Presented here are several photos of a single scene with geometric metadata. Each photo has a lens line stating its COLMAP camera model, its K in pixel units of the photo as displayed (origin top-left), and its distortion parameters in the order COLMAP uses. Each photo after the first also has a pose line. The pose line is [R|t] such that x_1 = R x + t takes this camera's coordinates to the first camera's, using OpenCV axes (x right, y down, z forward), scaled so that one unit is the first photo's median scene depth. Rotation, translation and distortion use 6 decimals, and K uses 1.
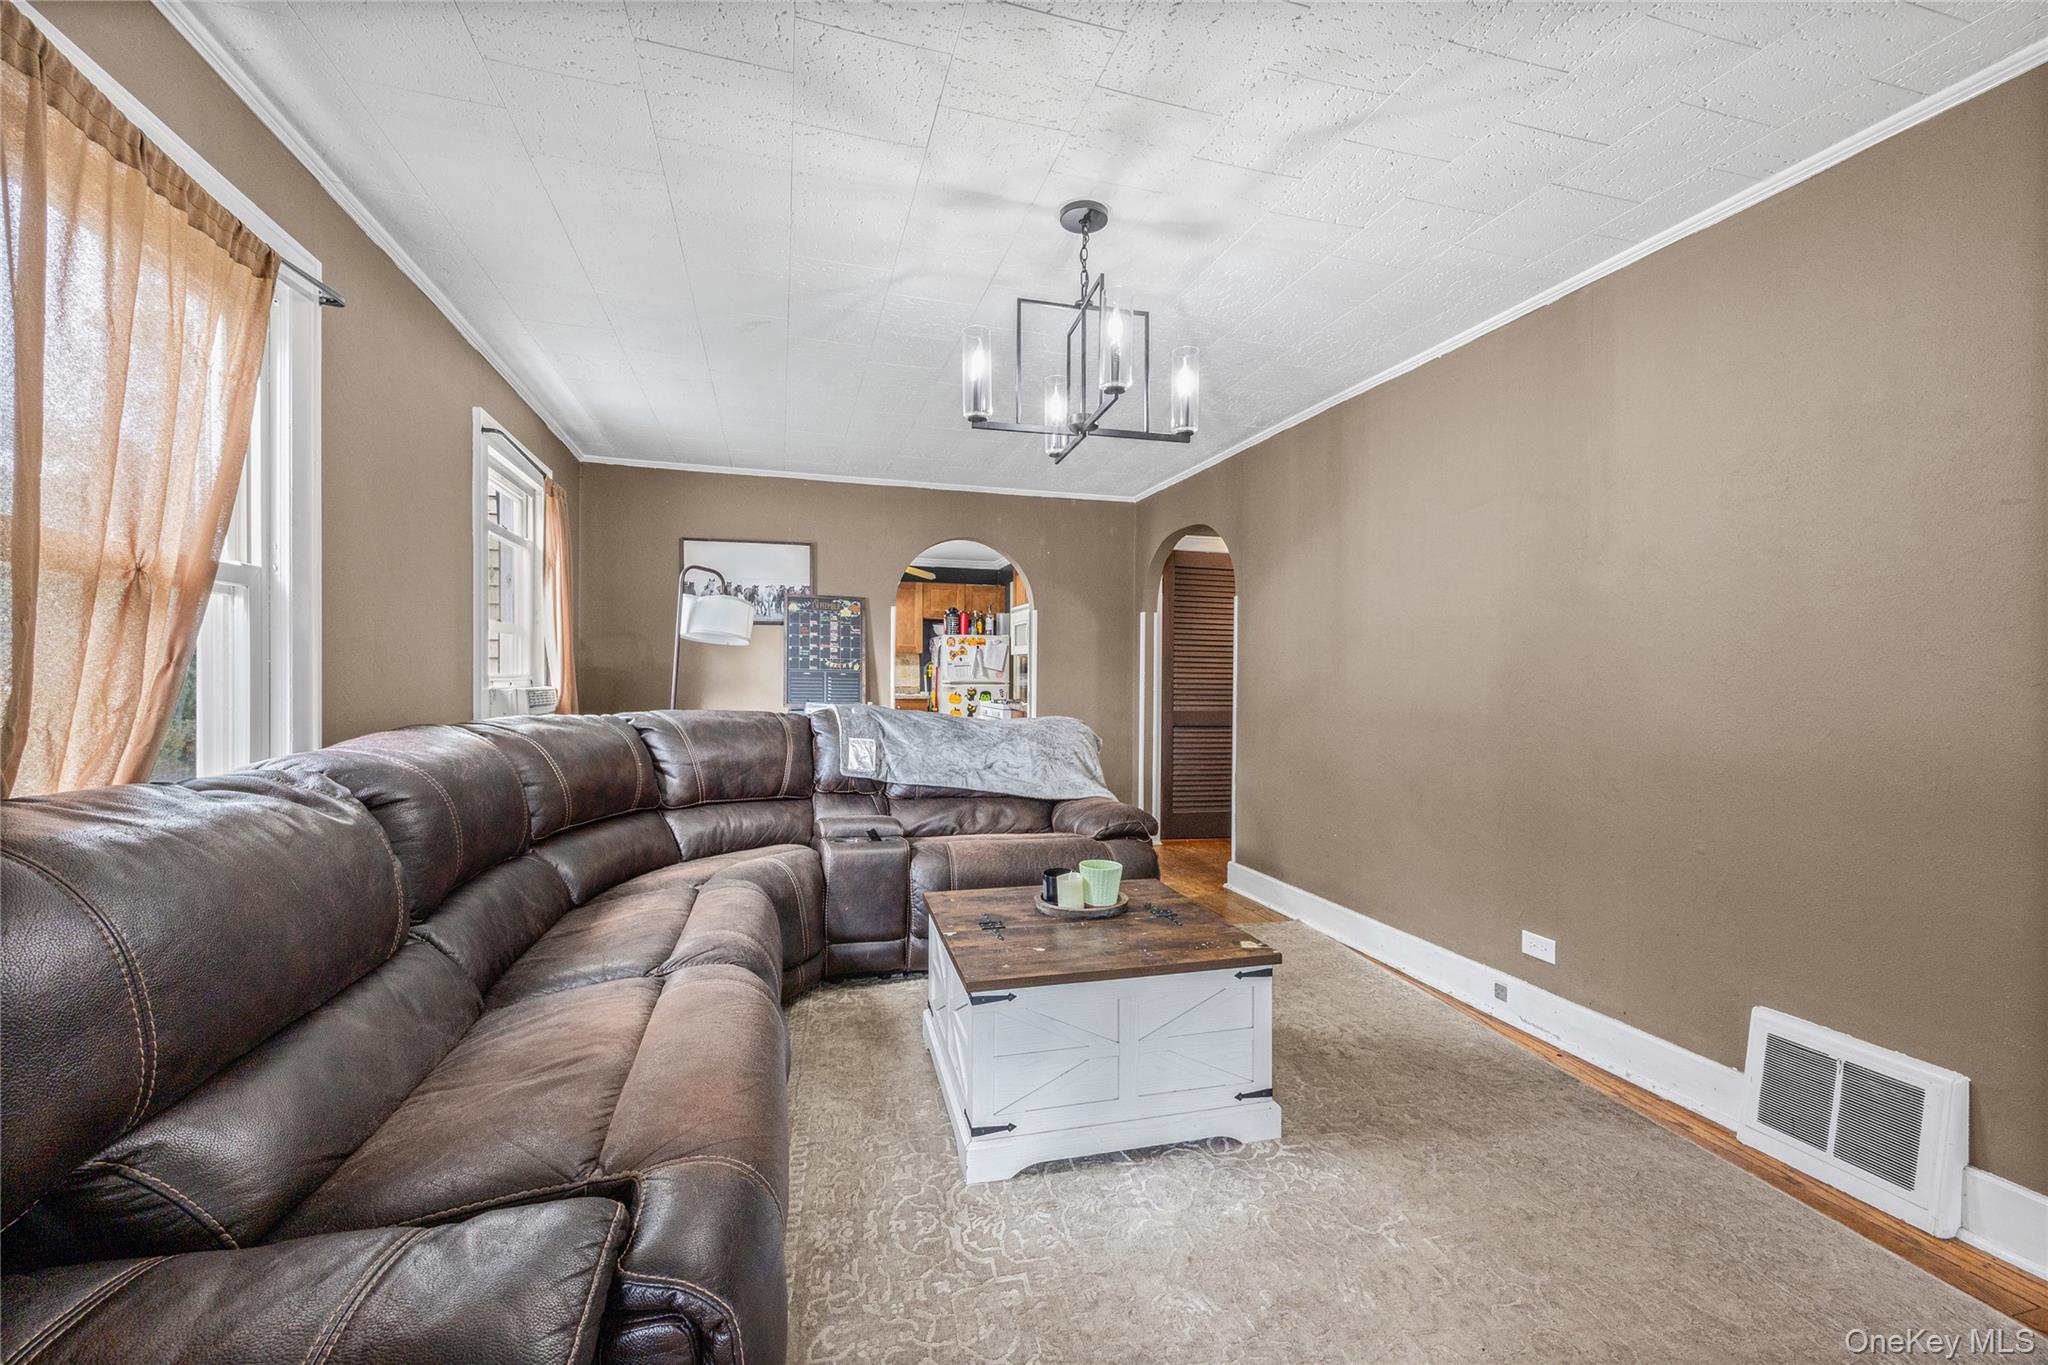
lens RADIAL K [[821.2, 0, 1012.2], [0, 821.2, 680.5], [0, 0, 1]] dist [0.000721, 0.000068]
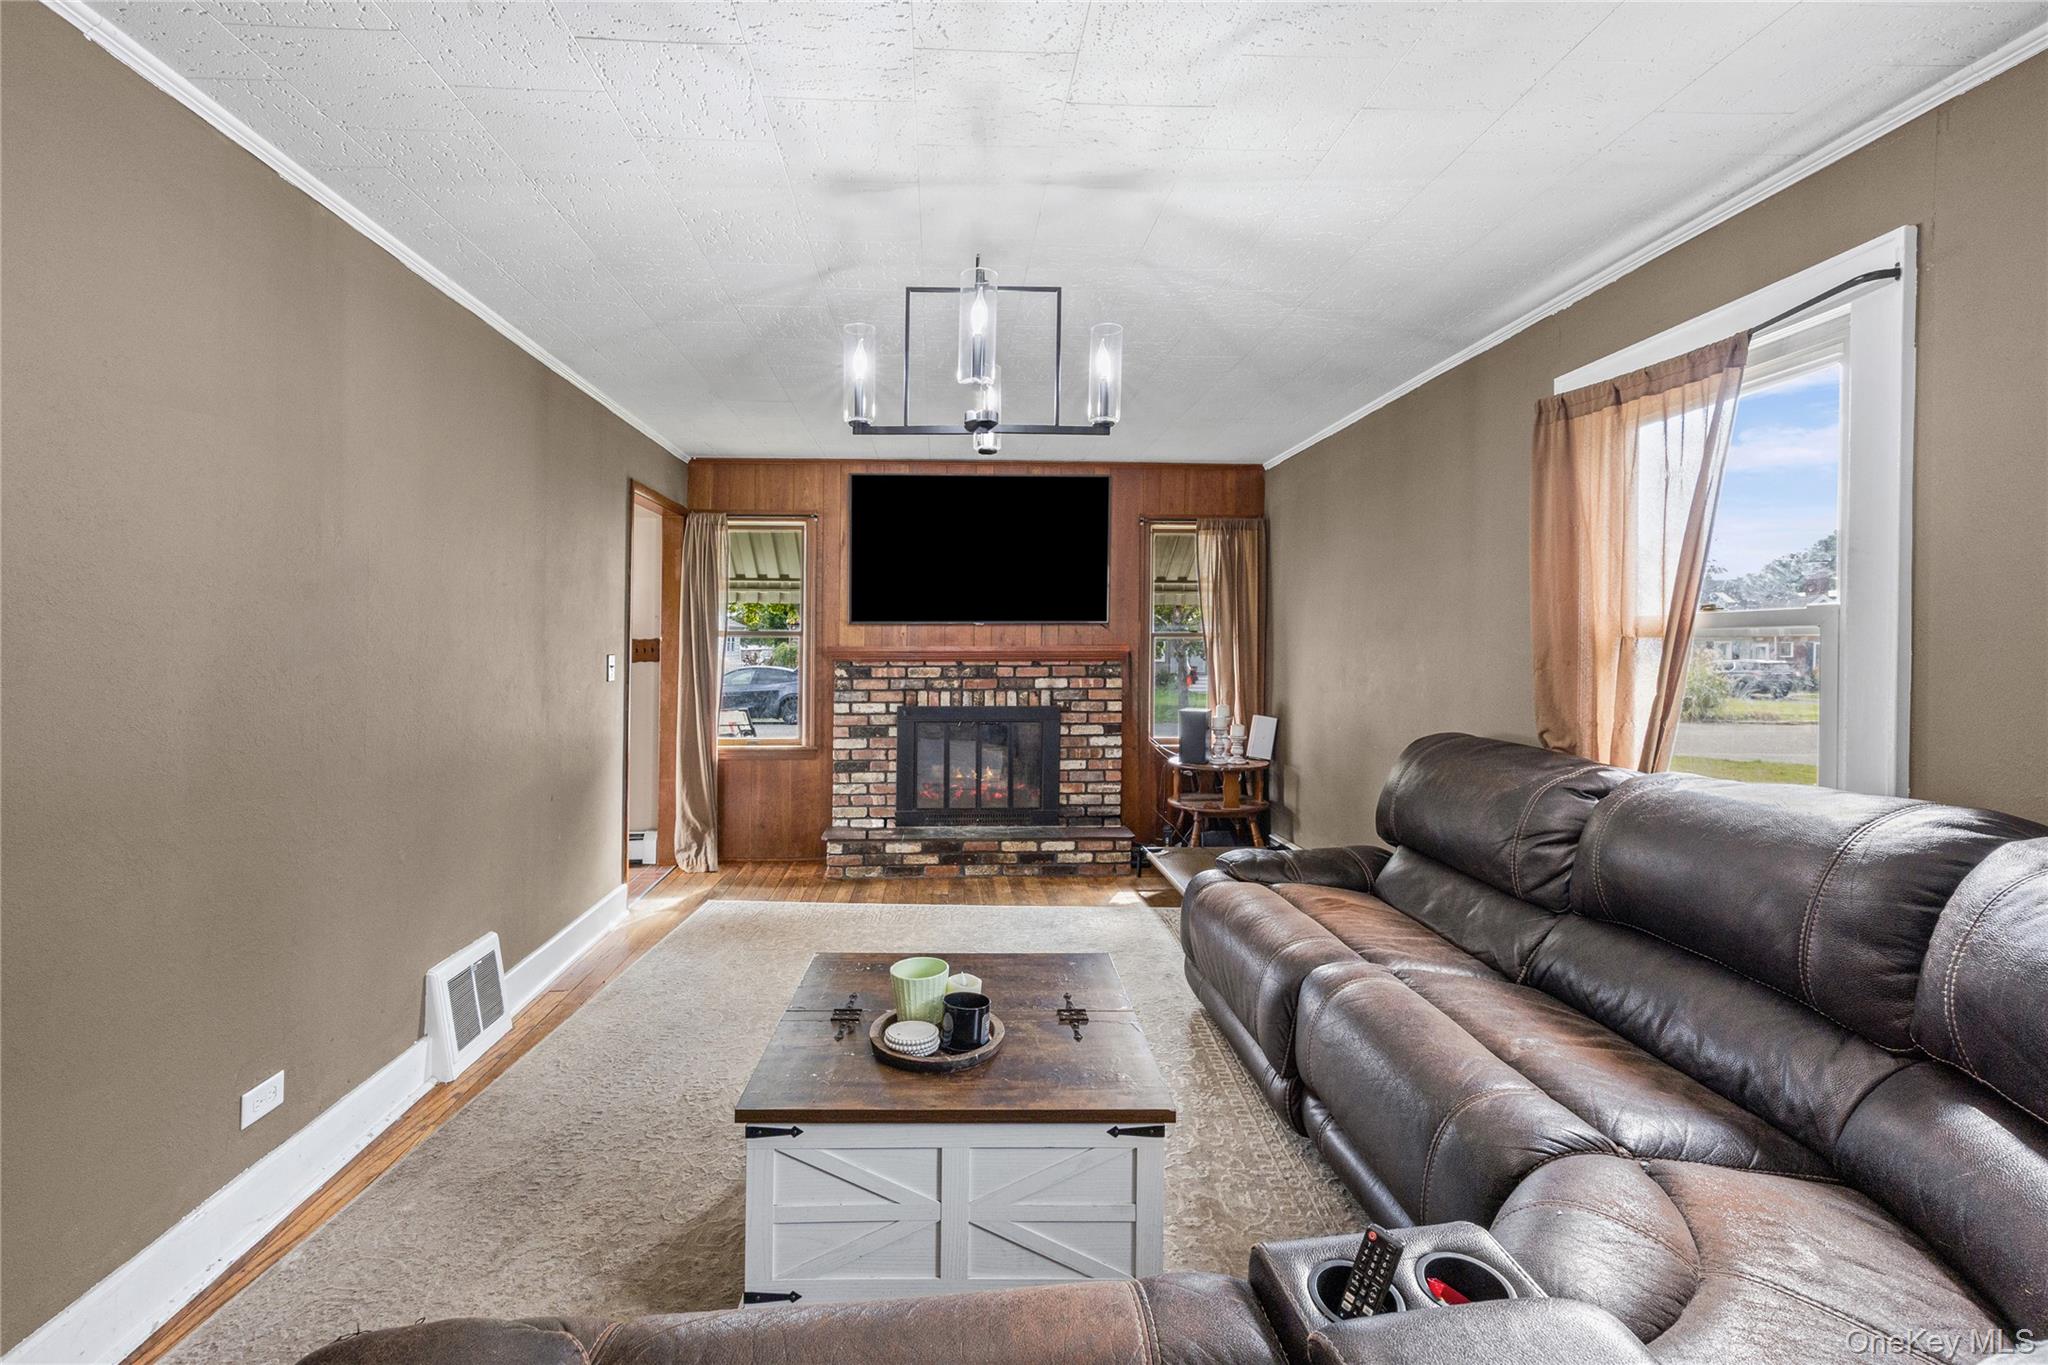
lens RADIAL K [[875.0, 0, 966.9], [0, 875.0, 659.5], [0, 0, 1]] dist [0.003879, 0.000440]
pose [[-0.968788, -0.011224, 0.247636, -0.082398], [-0.006655, 0.999792, 0.019281, -0.045266], [-0.247801, 0.017031, -0.968661, 1.190417]]
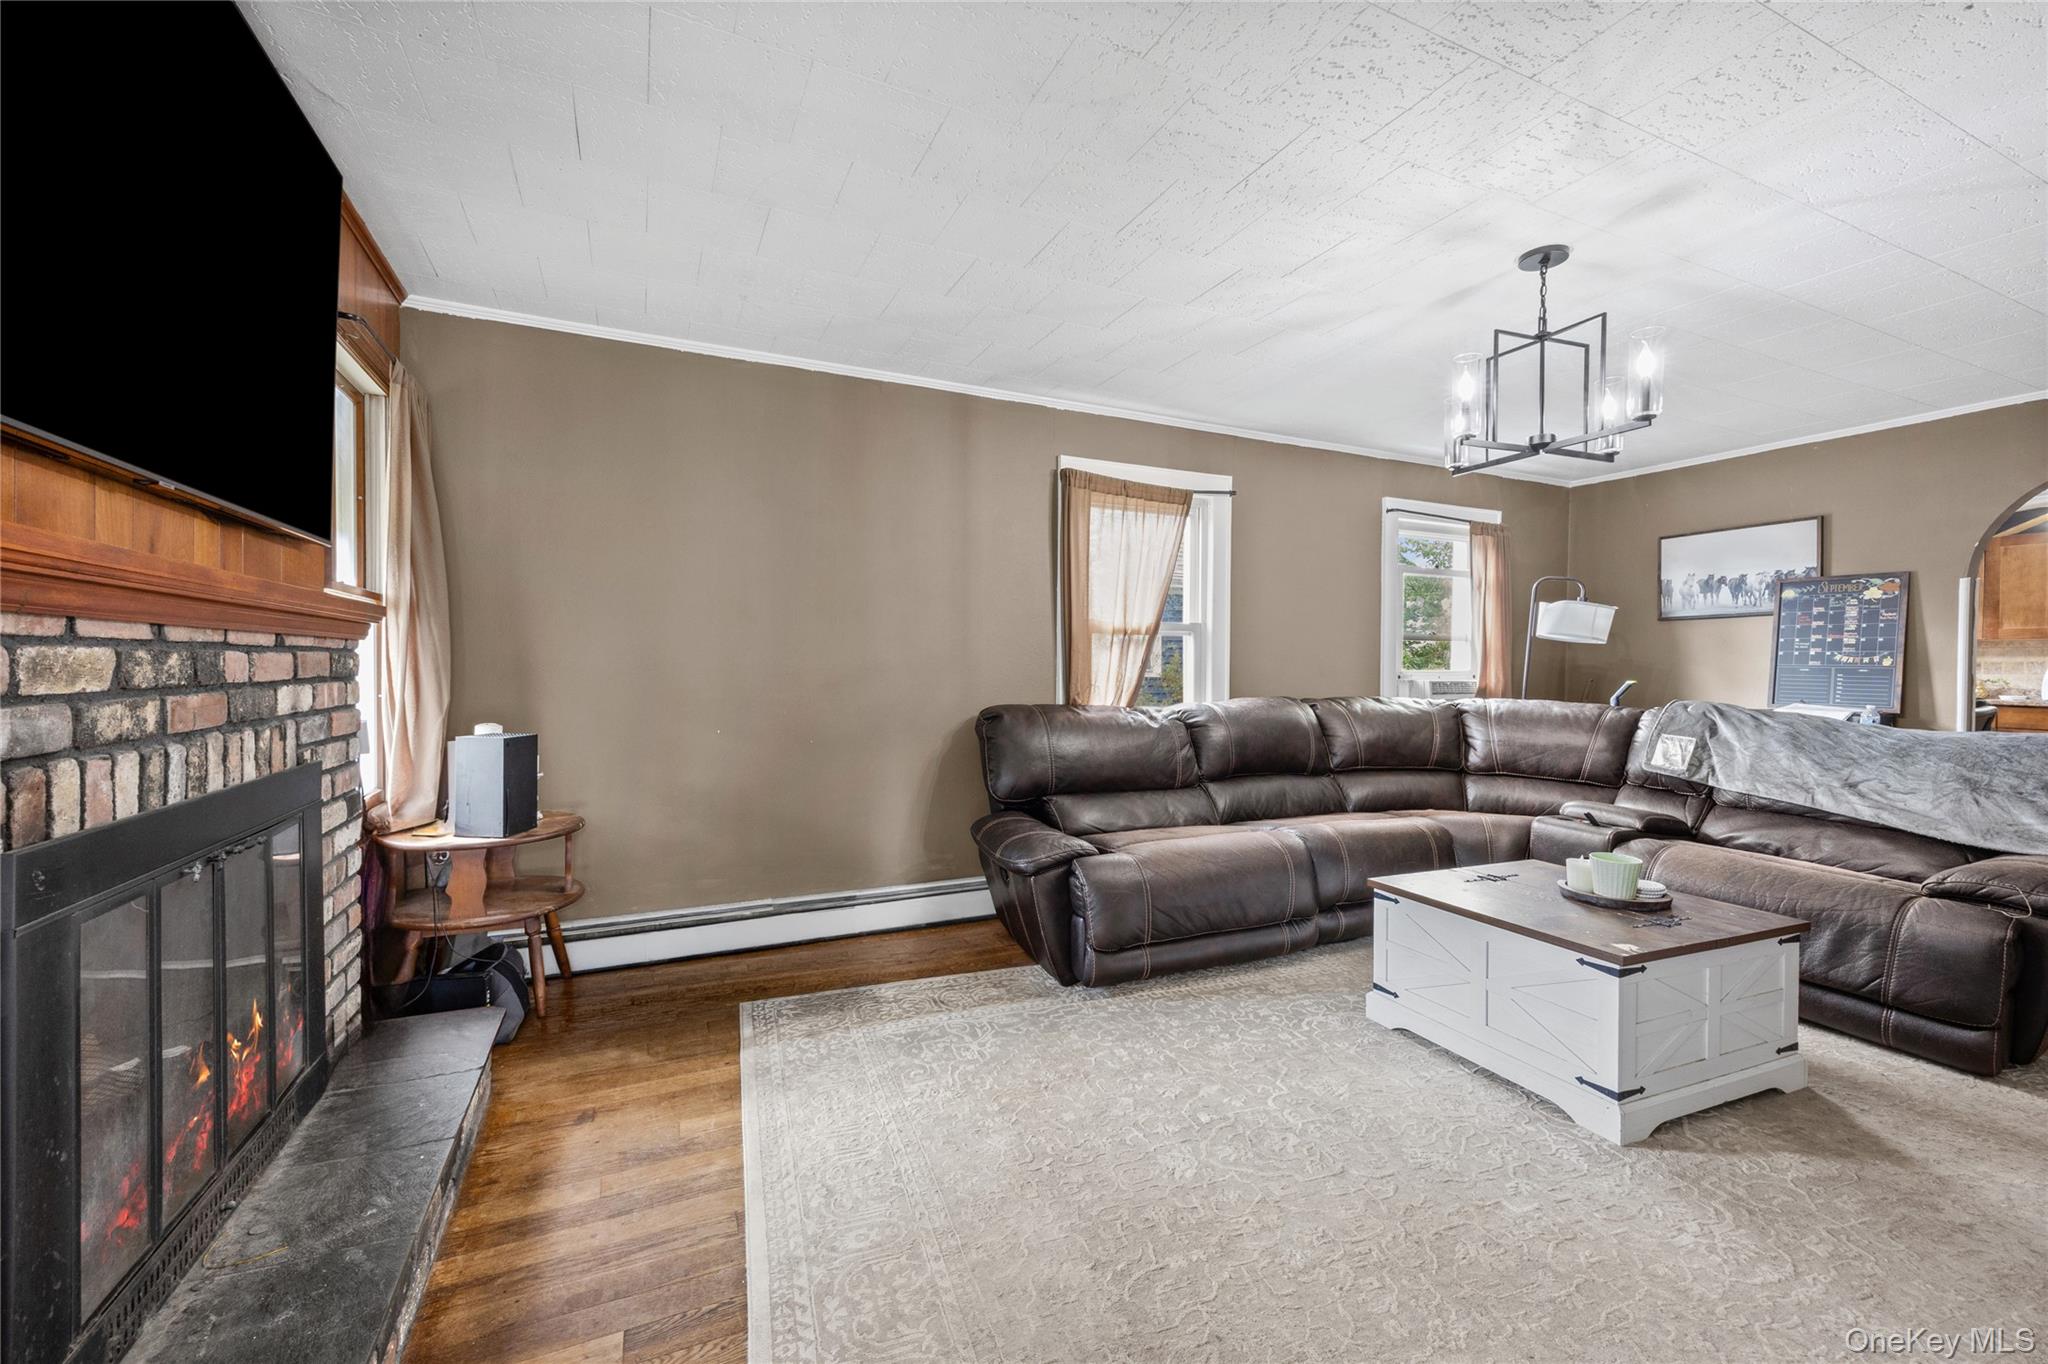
lens RADIAL K [[821.2, 0, 1012.2], [0, 821.2, 680.0], [0, 0, 1]] dist [0.000721, 0.000068]
pose [[0.140301, 0.009492, -0.990063, 0.671744], [-0.008742, 0.999927, 0.008348, 0.003015], [0.990070, 0.007484, 0.140374, 0.084554]]
